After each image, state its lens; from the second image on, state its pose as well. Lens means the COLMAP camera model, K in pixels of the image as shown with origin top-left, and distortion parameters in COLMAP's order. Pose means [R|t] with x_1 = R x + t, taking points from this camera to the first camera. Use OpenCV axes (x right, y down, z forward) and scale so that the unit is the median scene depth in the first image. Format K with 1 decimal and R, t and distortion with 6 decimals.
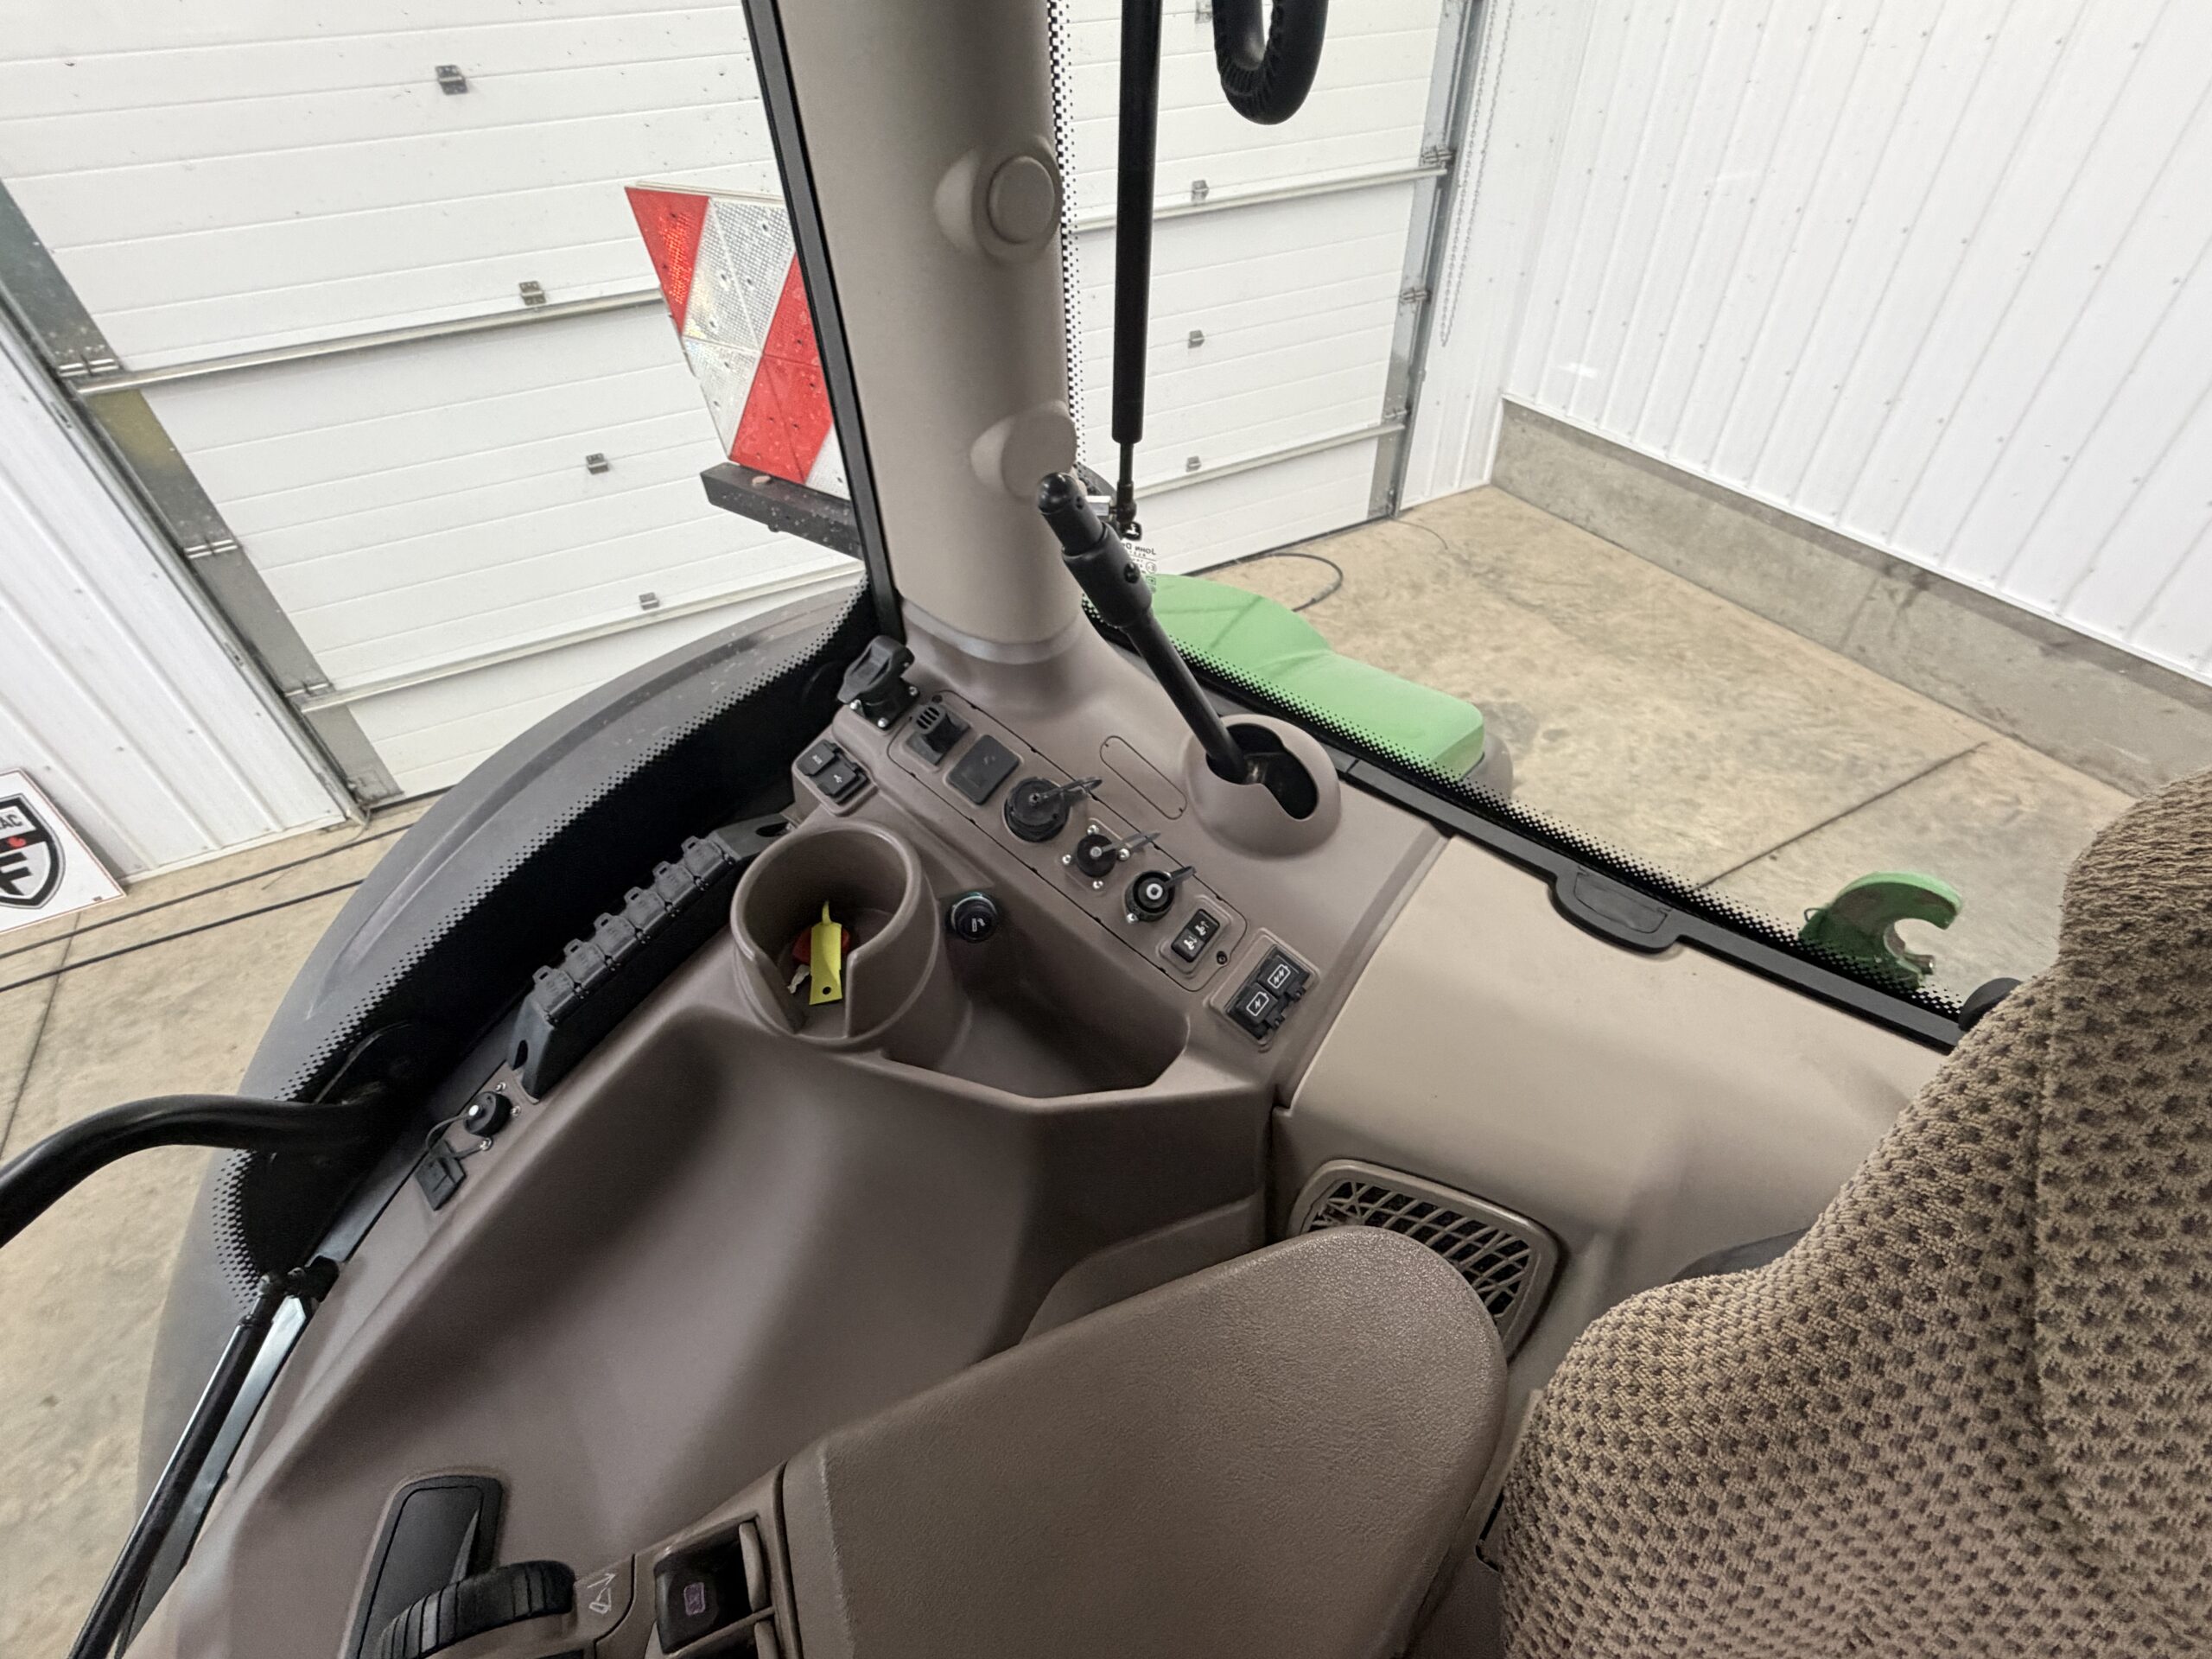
lens RADIAL K [[1011.2, 0, 1097.6], [0, 1011.2, 833.8], [0, 0, 1]] dist [0.001089, -0.000473]
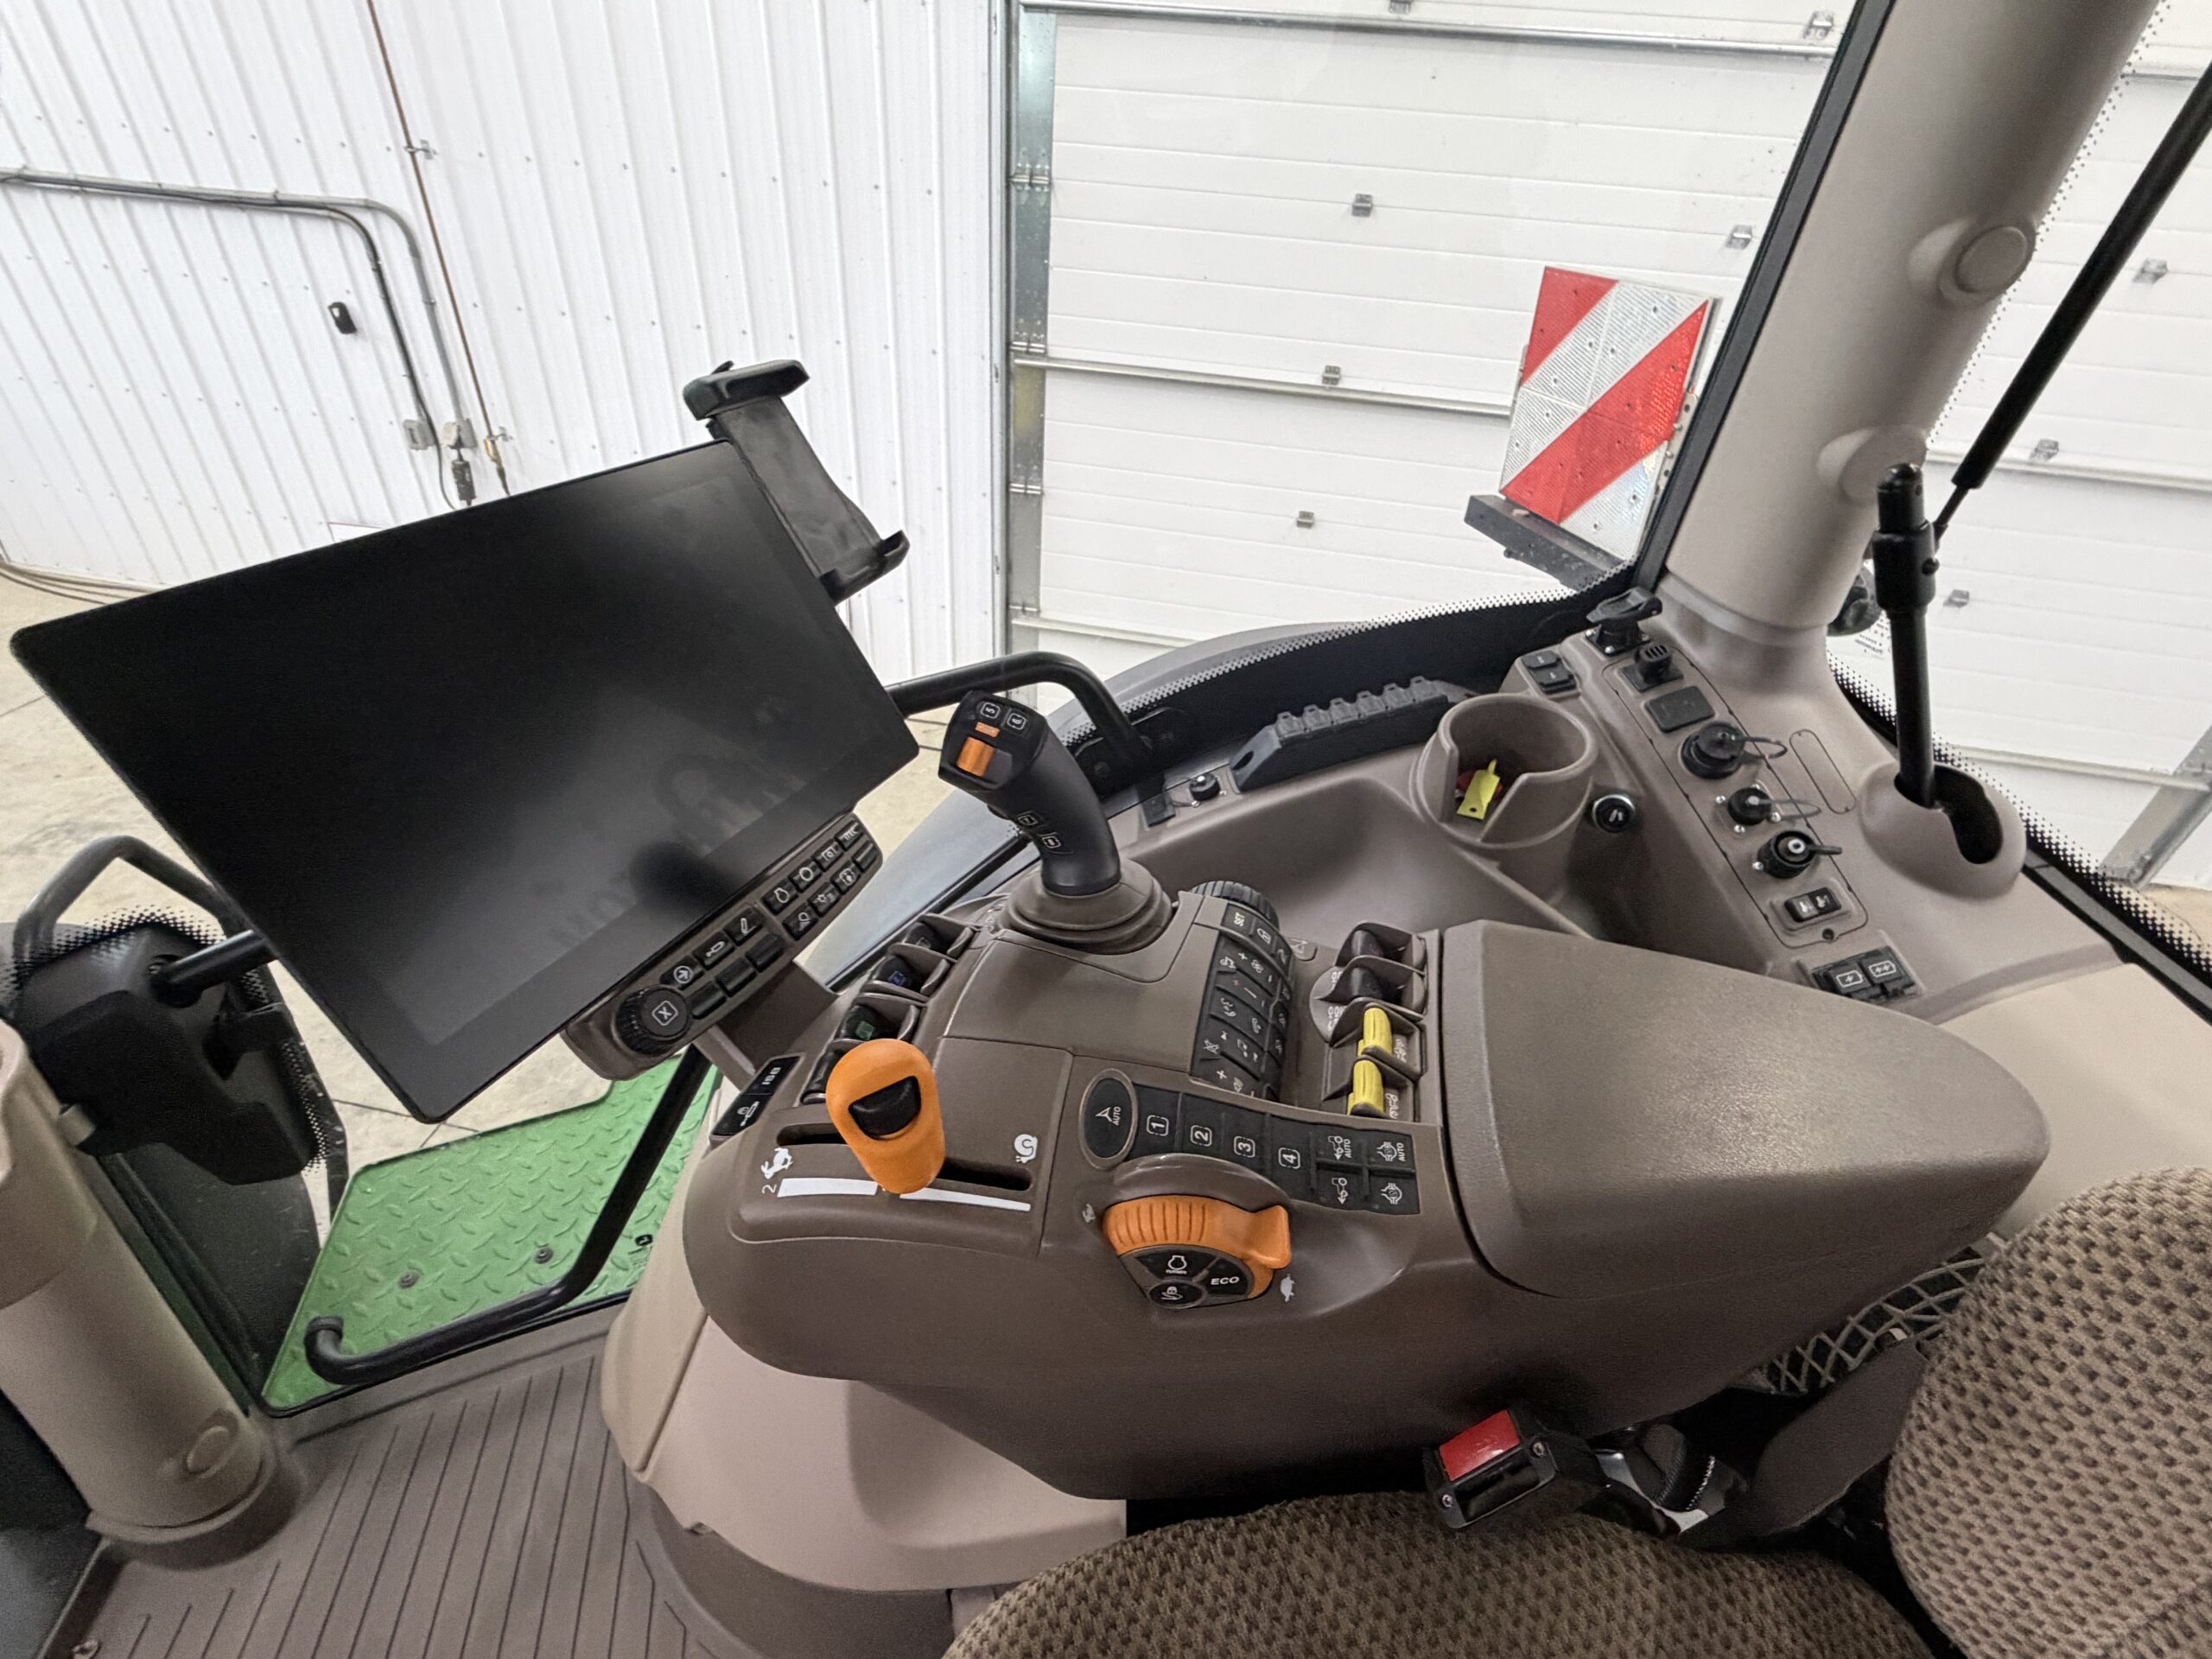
lens RADIAL K [[1011.2, 0, 1097.6], [0, 1011.2, 833.8], [0, 0, 1]] dist [0.001089, -0.000473]
pose [[0.783304, 0.430663, -0.448290, -0.009295], [-0.481548, 0.876420, 0.000543, 0.070349], [0.393124, 0.215448, 0.893888, -0.055284]]
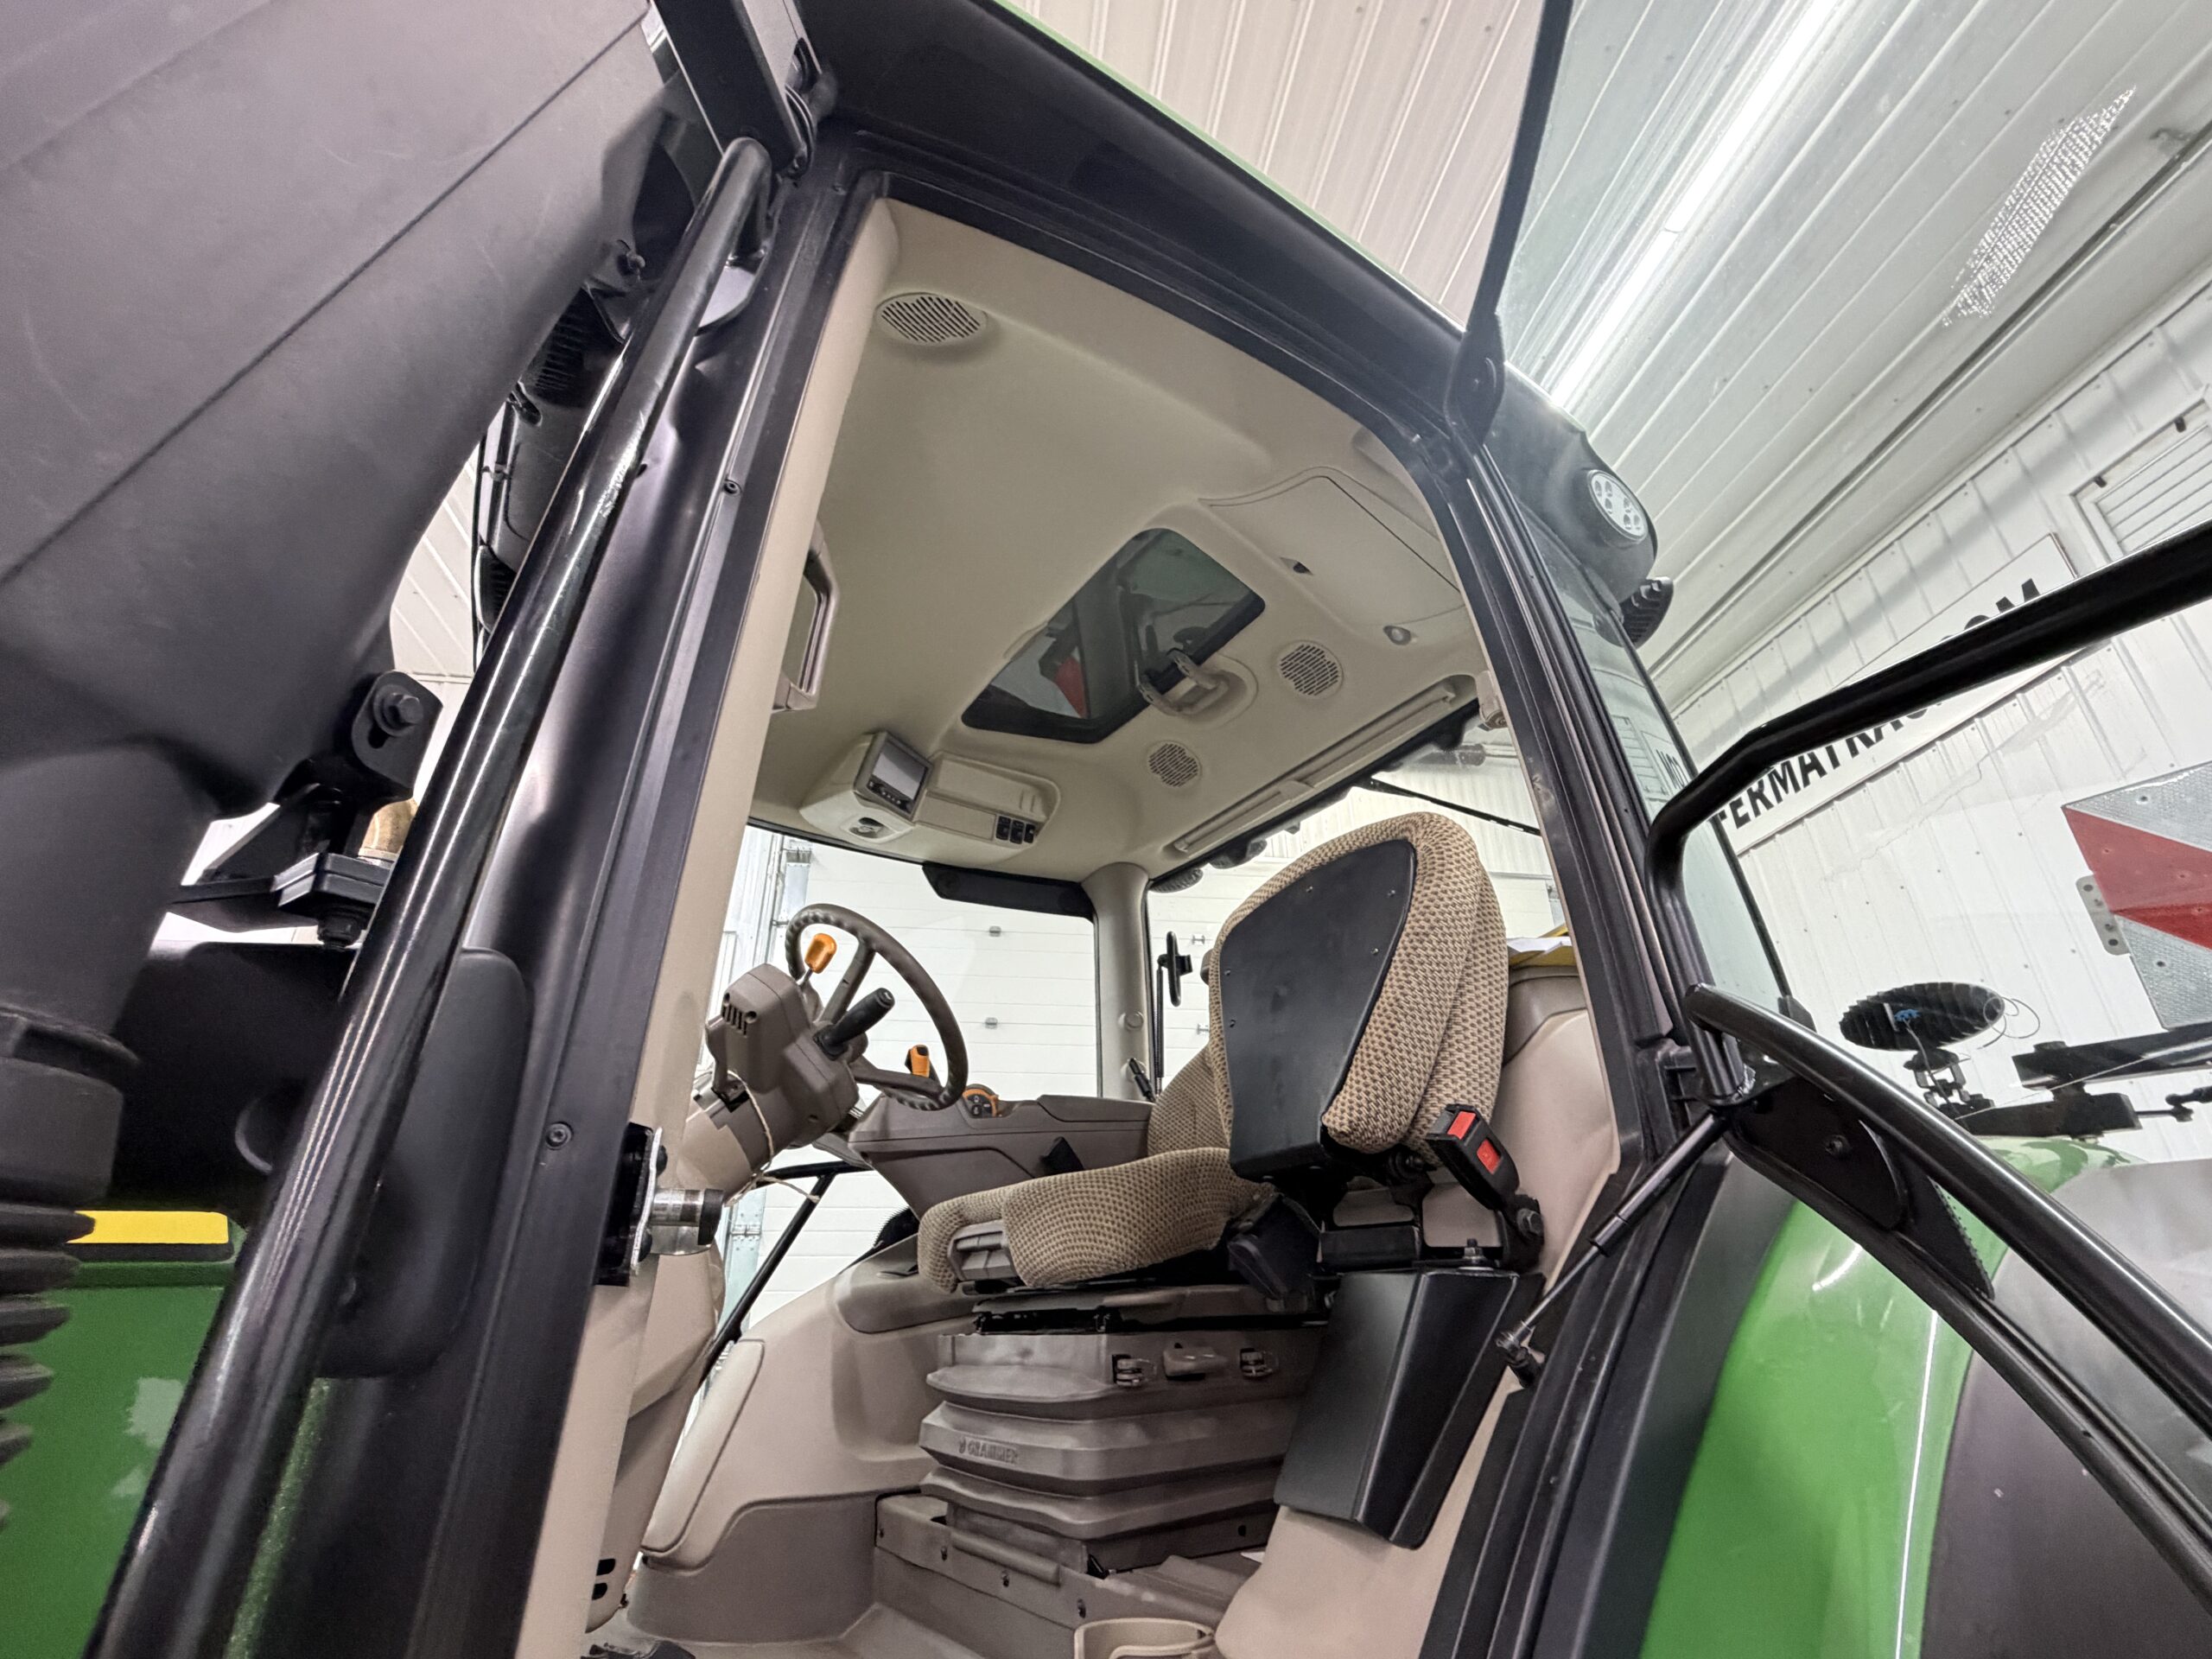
lens RADIAL K [[1002.1, 0, 1098.5], [0, 1002.1, 832.8], [0, 0, 1]] dist [0.000018, 0.000080]
pose [[0.942821, -0.109889, -0.314664, 0.190163], [-0.247957, 0.399624, -0.882507, 0.461520], [0.222725, 0.910069, 0.349526, -0.223898]]
